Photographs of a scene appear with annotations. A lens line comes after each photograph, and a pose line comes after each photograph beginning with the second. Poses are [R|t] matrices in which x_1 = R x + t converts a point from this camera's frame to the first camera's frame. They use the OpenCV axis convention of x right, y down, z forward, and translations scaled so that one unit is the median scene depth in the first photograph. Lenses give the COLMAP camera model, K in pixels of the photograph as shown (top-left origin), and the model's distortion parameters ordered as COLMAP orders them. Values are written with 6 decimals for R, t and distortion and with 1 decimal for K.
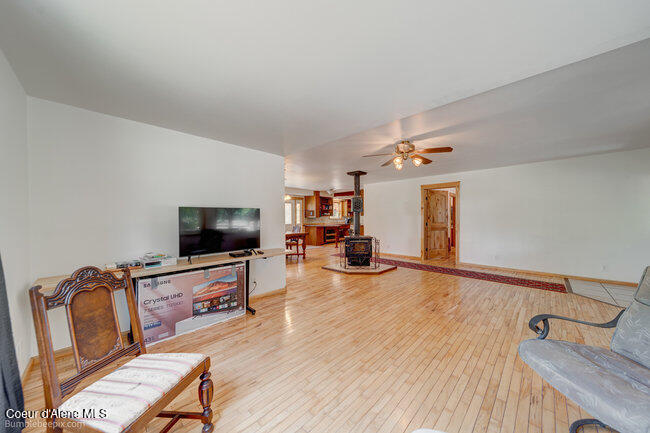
lens RADIAL K [[224.7, 0, 322.9], [0, 224.7, 217.3], [0, 0, 1]] dist [0.003417, 0.000169]
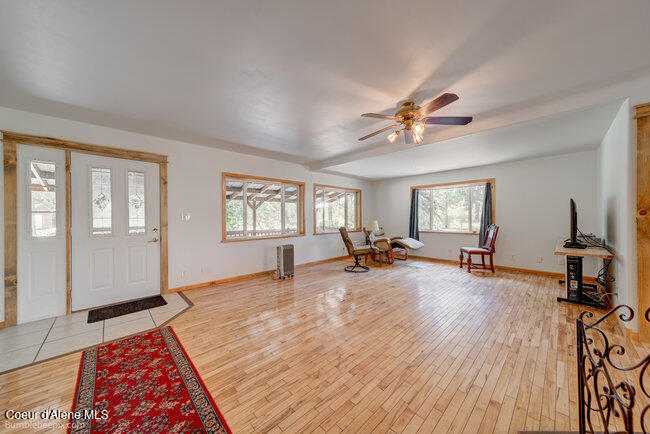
lens RADIAL K [[224.7, 0, 324.4], [0, 224.7, 216.3], [0, 0, 1]] dist [0.003417, 0.000169]
pose [[-0.999322, 0.016690, 0.032826, 0.217712], [0.016652, 0.999860, -0.001424, 0.006020], [-0.032846, -0.000877, -0.999460, 0.615133]]
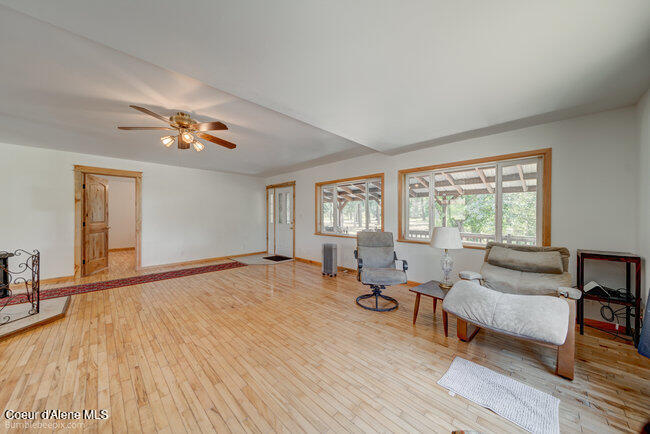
lens RADIAL K [[224.7, 0, 325.5], [0, 224.7, 217.0], [0, 0, 1]] dist [0.003417, 0.000169]
pose [[0.002774, 0.000872, 0.999996, -0.148519], [0.002014, 0.999998, -0.000878, 0.006833], [-0.999994, 0.002016, 0.002772, 0.179785]]
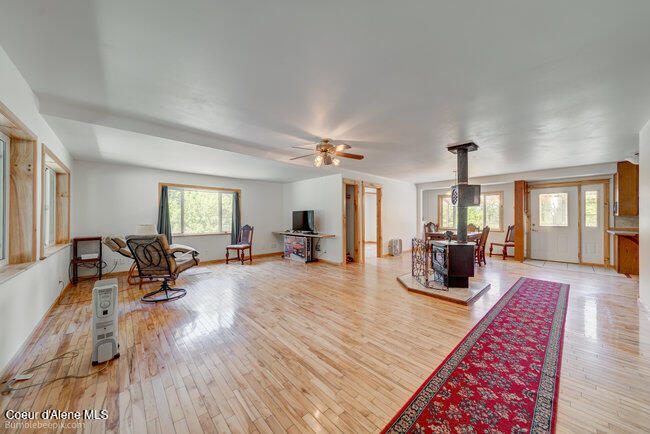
lens RADIAL K [[224.7, 0, 323.7], [0, 224.7, 217.3], [0, 0, 1]] dist [0.003417, 0.000169]
pose [[-0.051864, 0.004285, -0.998645, 0.497979], [-0.001037, 0.999990, 0.004344, 0.002952], [0.998654, 0.001261, -0.051859, 0.372671]]
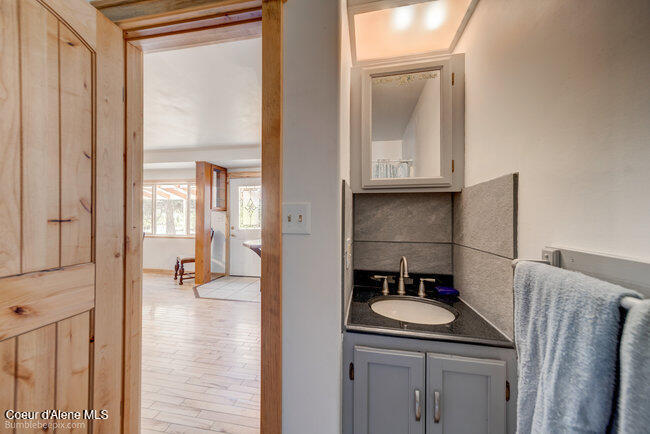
lens RADIAL K [[224.7, 0, 323.2], [0, 224.7, 215.3], [0, 0, 1]] dist [0.003417, 0.000169]
pose [[0.564900, -0.000354, -0.825159, 0.310144], [-0.007212, 0.999960, -0.005366, 0.001861], [0.825128, 0.008982, 0.564875, 0.836548]]
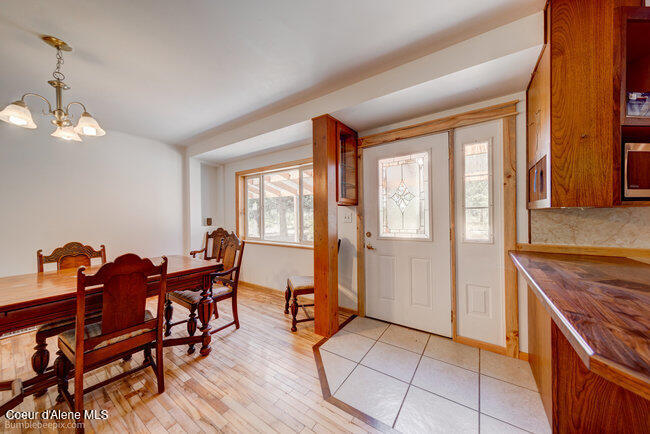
lens RADIAL K [[224.7, 0, 325.0], [0, 224.7, 217.2], [0, 0, 1]] dist [0.003417, 0.000169]
pose [[0.182376, 0.004942, -0.983217, 0.069326], [0.009580, 0.999931, 0.006803, 0.004097], [0.983182, -0.010660, 0.182316, 0.845222]]
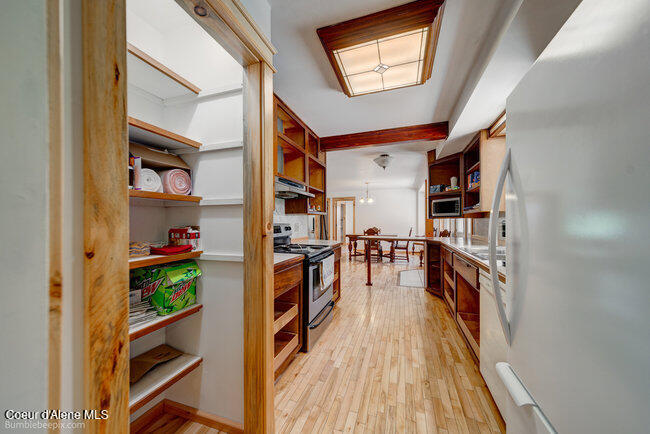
lens RADIAL K [[224.7, 0, 326.0], [0, 224.7, 220.9], [0, 0, 1]] dist [0.003417, 0.000169]
pose [[-0.897113, 0.010548, -0.441676, 0.319518], [0.011202, 0.999937, 0.001128, 0.002060], [0.441660, -0.003936, -0.897174, 1.281567]]
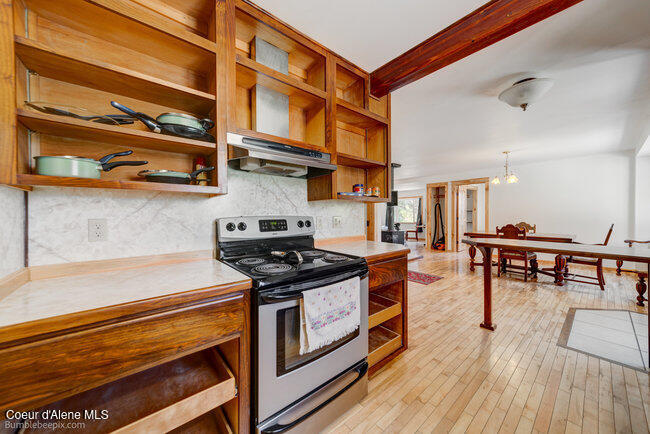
lens RADIAL K [[224.7, 0, 323.7], [0, 224.7, 215.1], [0, 0, 1]] dist [0.003417, 0.000169]
pose [[-0.994870, 0.010792, 0.100589, 0.204418], [0.011288, 0.999927, 0.004363, 0.003973], [-0.100534, 0.005476, -0.994919, 1.185823]]
